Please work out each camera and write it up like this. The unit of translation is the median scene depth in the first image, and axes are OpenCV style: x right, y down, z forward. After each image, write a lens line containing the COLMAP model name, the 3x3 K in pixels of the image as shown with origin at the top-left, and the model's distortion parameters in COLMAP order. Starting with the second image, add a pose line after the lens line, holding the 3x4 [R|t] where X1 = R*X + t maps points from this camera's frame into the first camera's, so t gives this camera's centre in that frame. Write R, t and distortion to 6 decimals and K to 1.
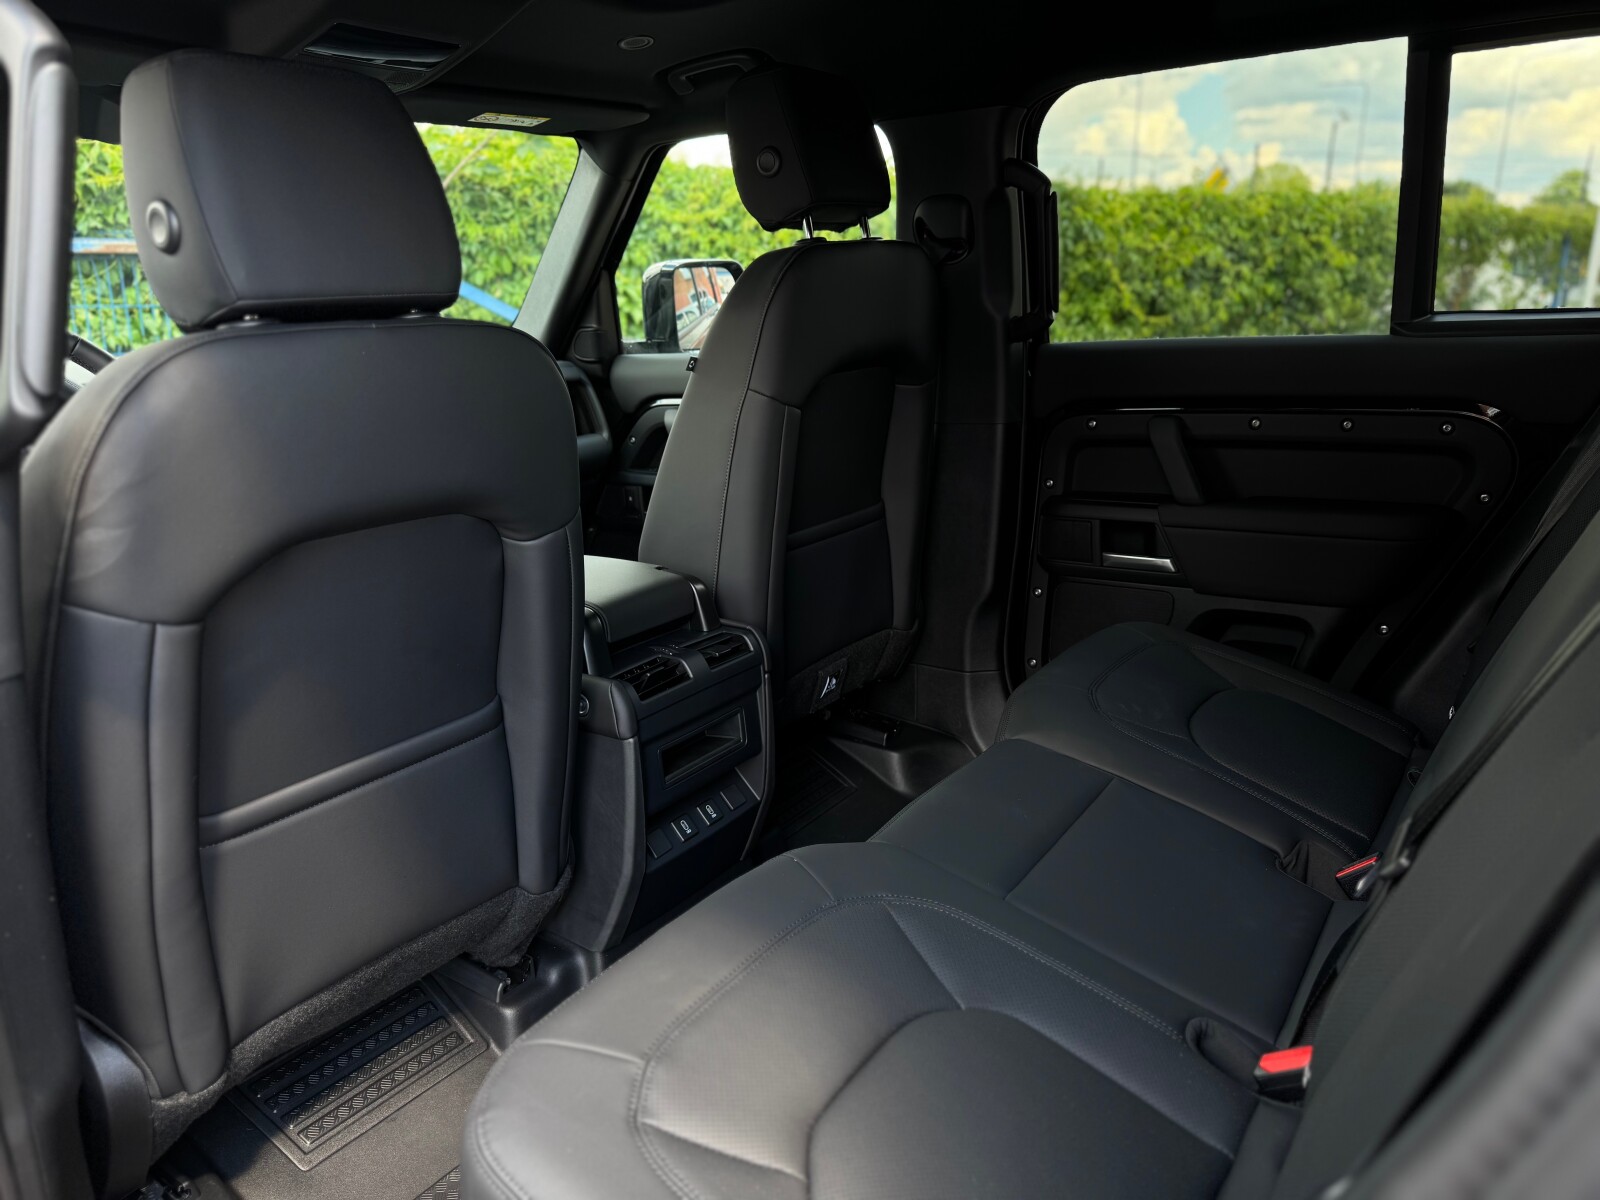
lens RADIAL K [[1132.7, 0, 800.0], [0, 1132.7, 600.0], [0, 0, 1]] dist [0.129130, -0.281486]
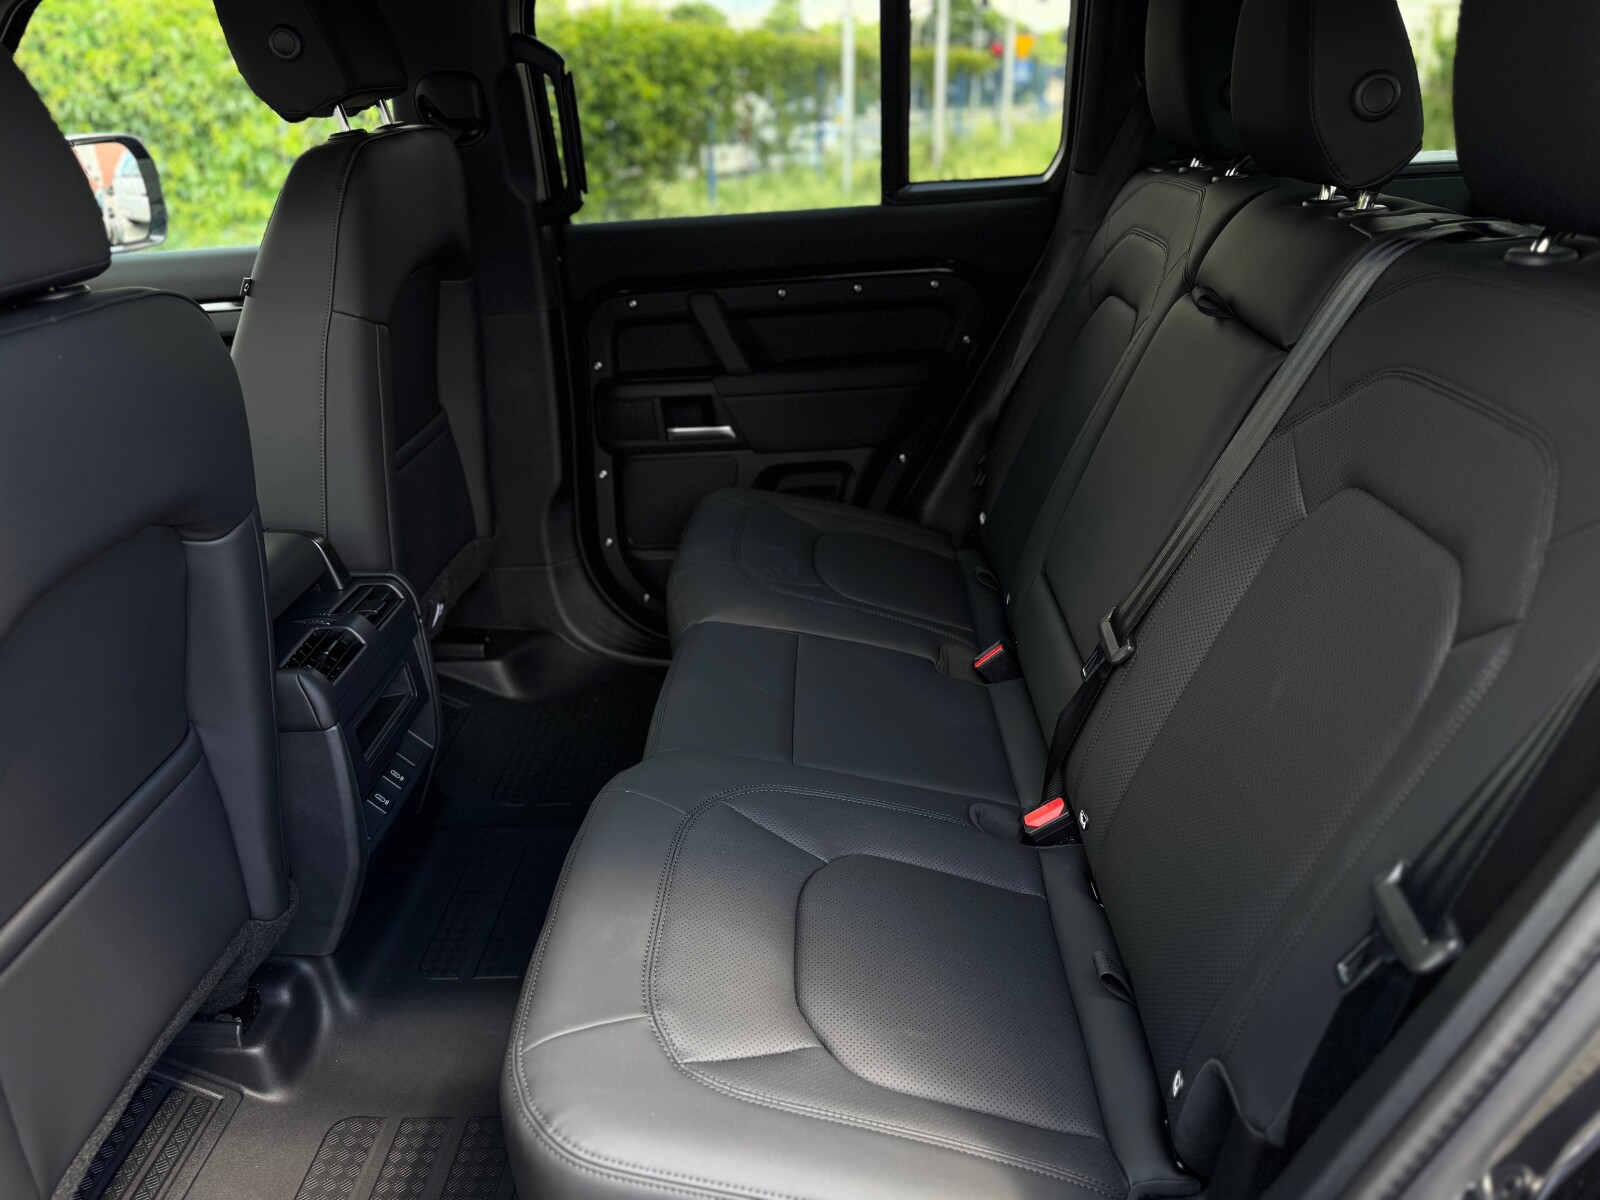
lens RADIAL K [[1134.3, 0, 828.8], [0, 1134.3, 604.5], [0, 0, 1]] dist [0.050842, -0.079347]
pose [[0.828217, -0.232787, 0.509772, -0.199470], [0.158728, 0.969837, 0.184992, -0.058526], [-0.537459, -0.072298, 0.840185, 0.024901]]
